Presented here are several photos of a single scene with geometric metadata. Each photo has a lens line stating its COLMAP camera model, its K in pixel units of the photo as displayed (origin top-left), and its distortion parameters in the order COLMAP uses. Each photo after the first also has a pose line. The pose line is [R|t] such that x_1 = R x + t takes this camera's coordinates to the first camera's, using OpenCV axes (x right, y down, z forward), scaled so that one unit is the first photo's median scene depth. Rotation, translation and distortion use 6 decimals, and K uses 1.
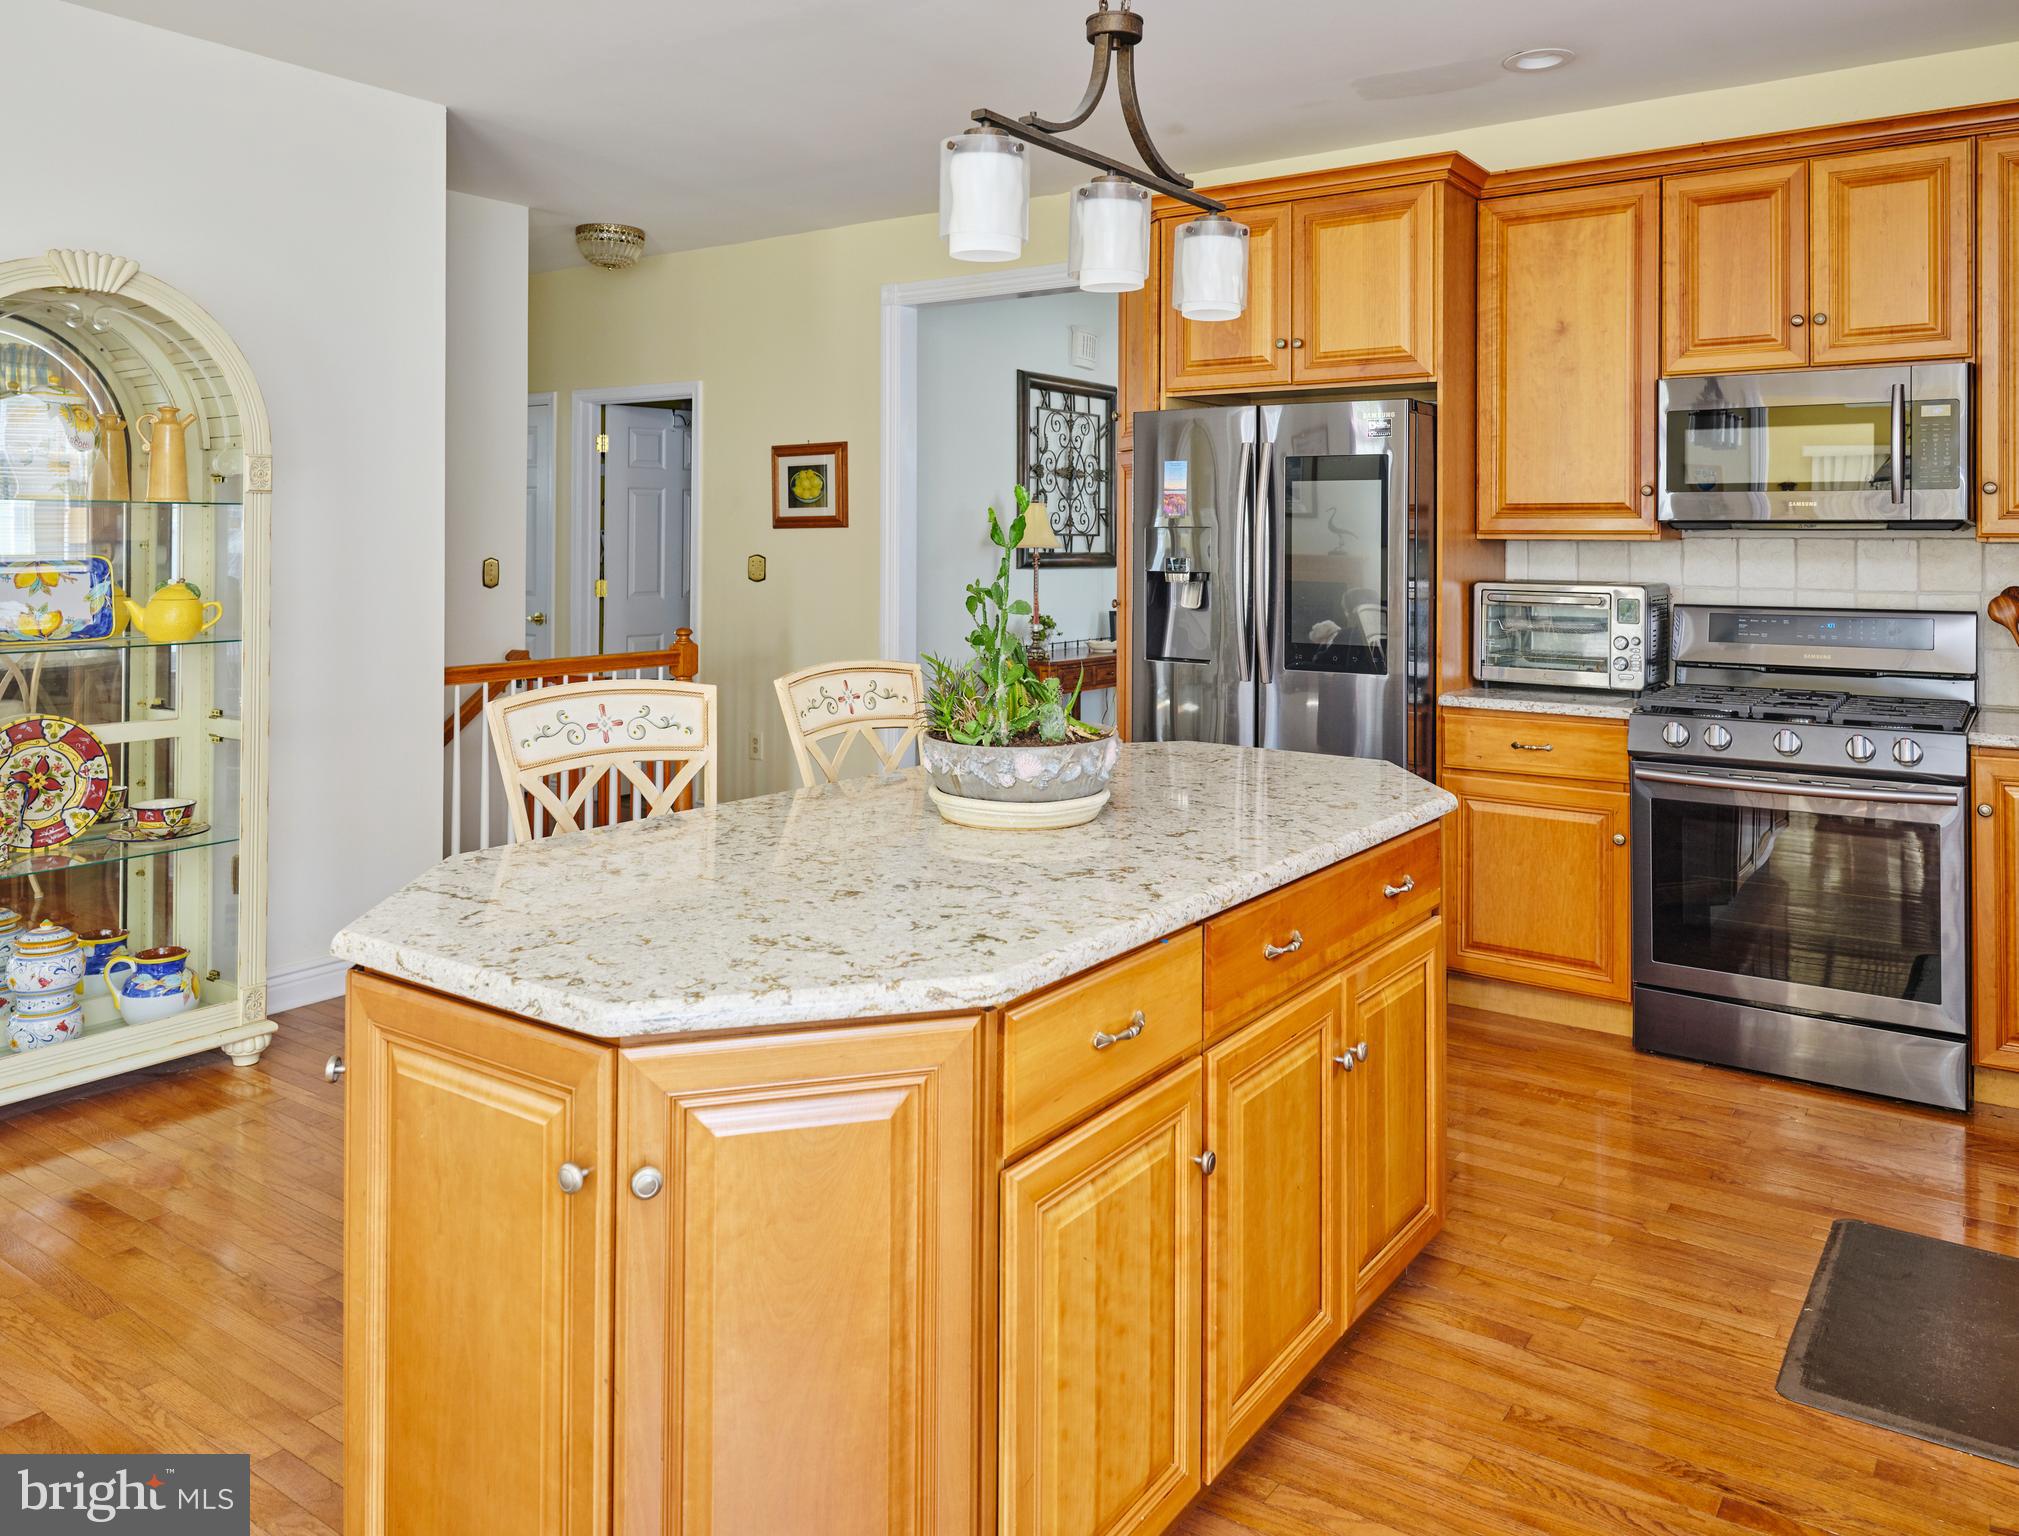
lens RADIAL K [[1485.0, 0, 1010.1], [0, 1485.0, 537.6], [0, 0, 1]] dist [0.007433, 0.001913]
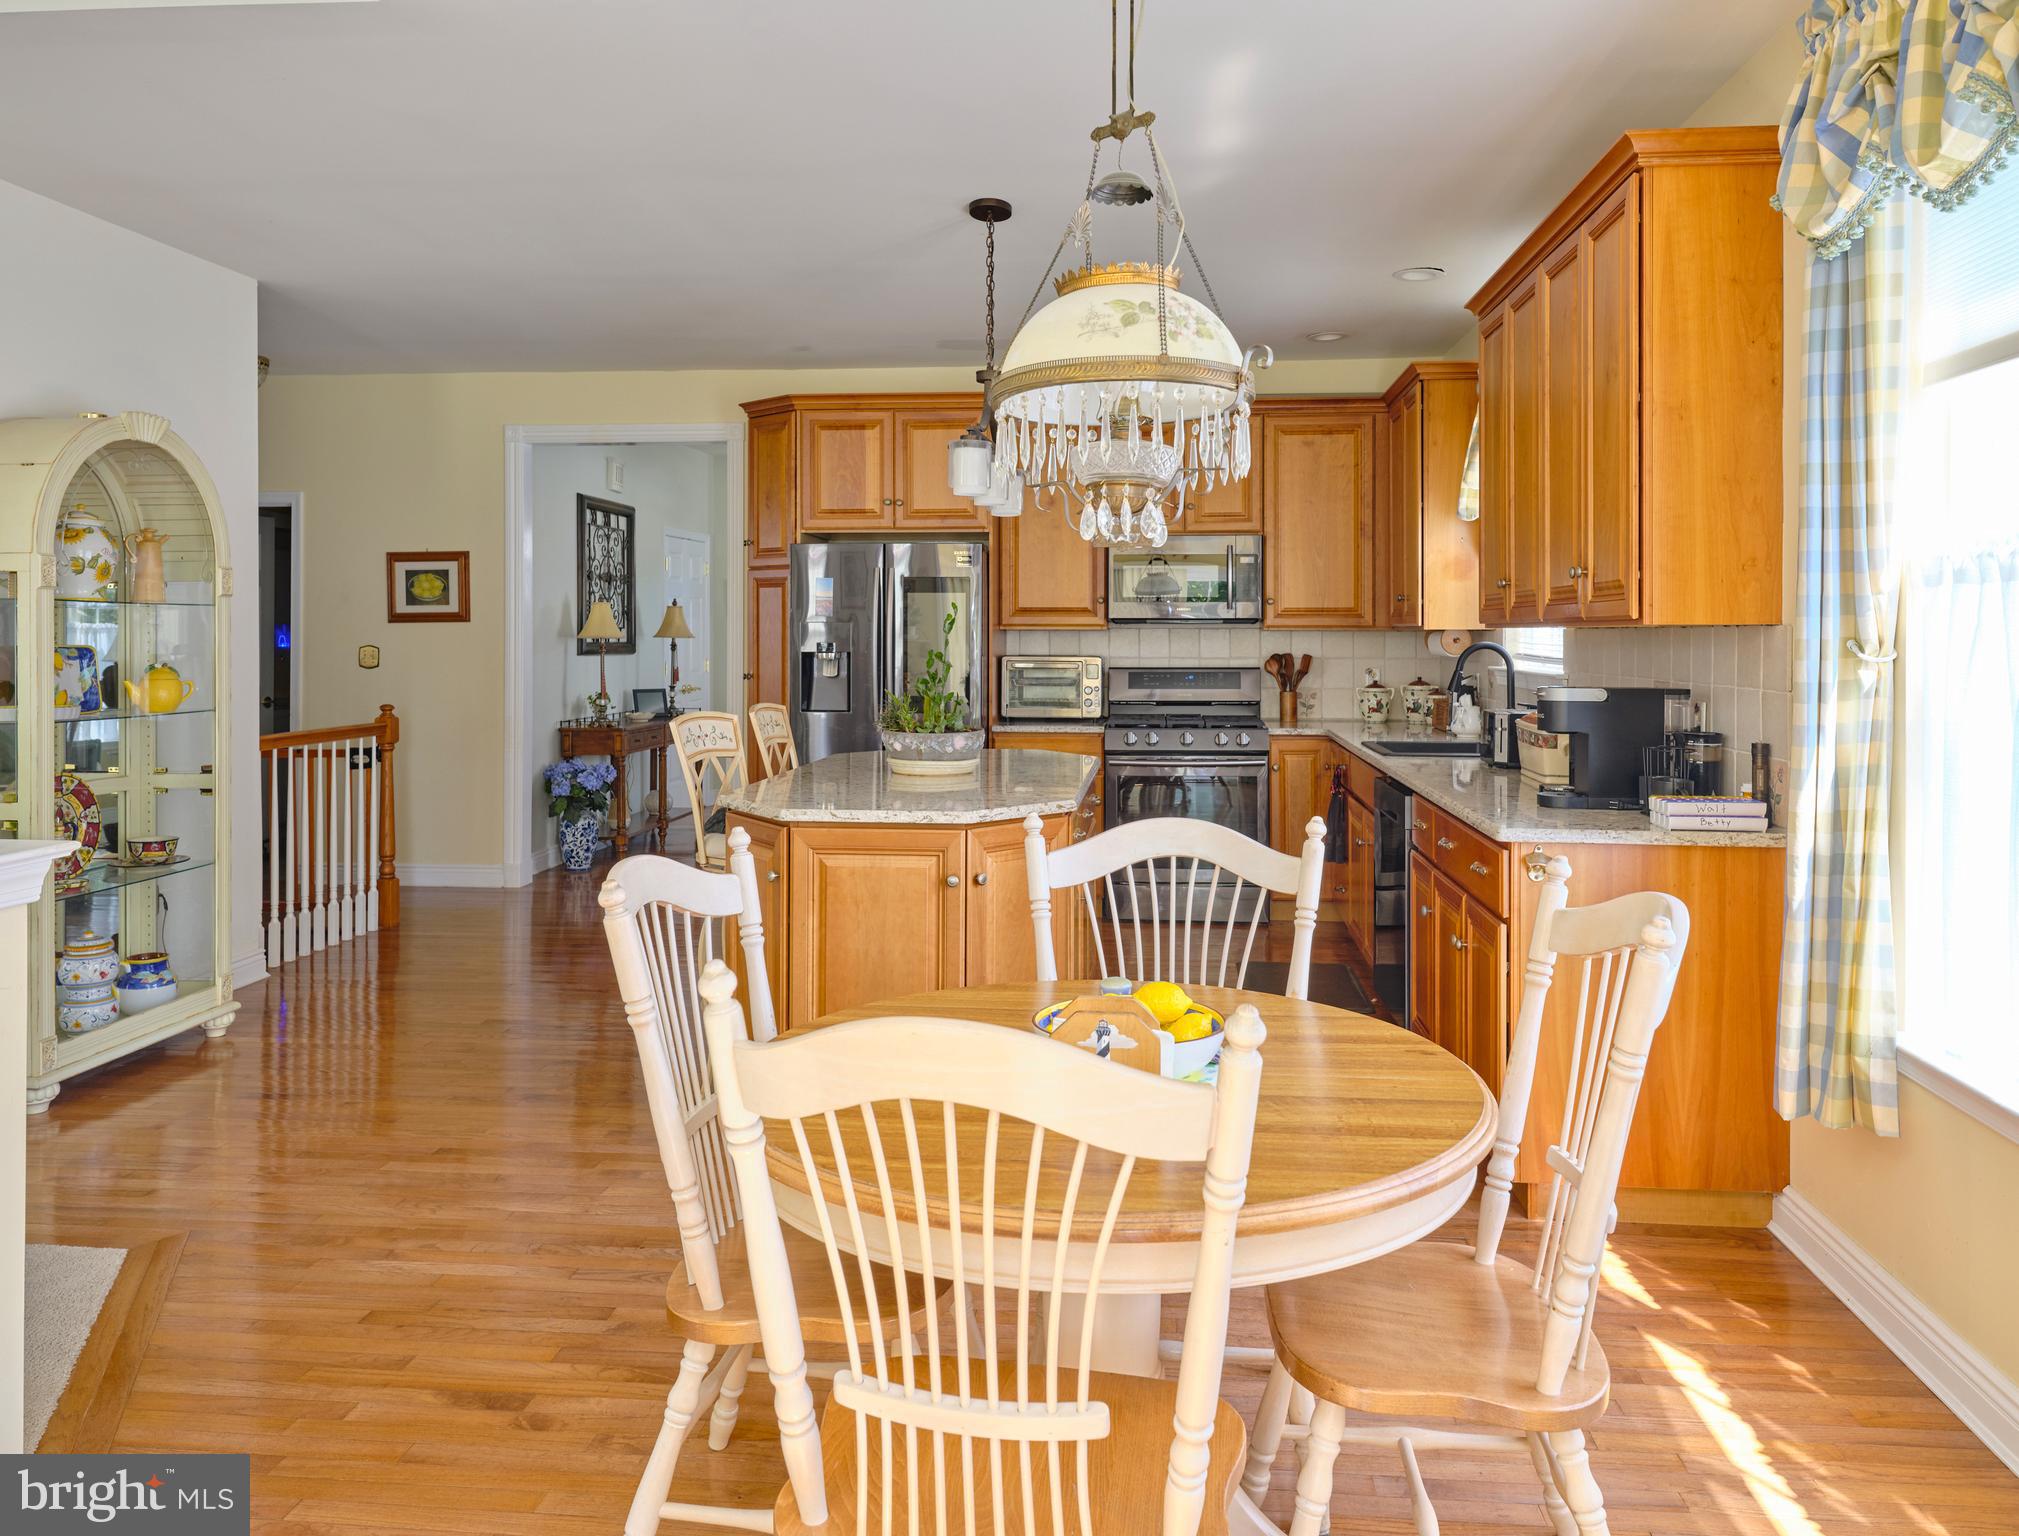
lens RADIAL K [[1469.1, 0, 1025.5], [0, 1469.1, 639.3], [0, 0, 1]] dist [0.008160, 0.001430]
pose [[0.867734, -0.006238, 0.496989, -0.468936], [0.003025, 0.999969, 0.007269, 0.000132], [-0.497019, -0.004804, 0.867726, -0.404291]]
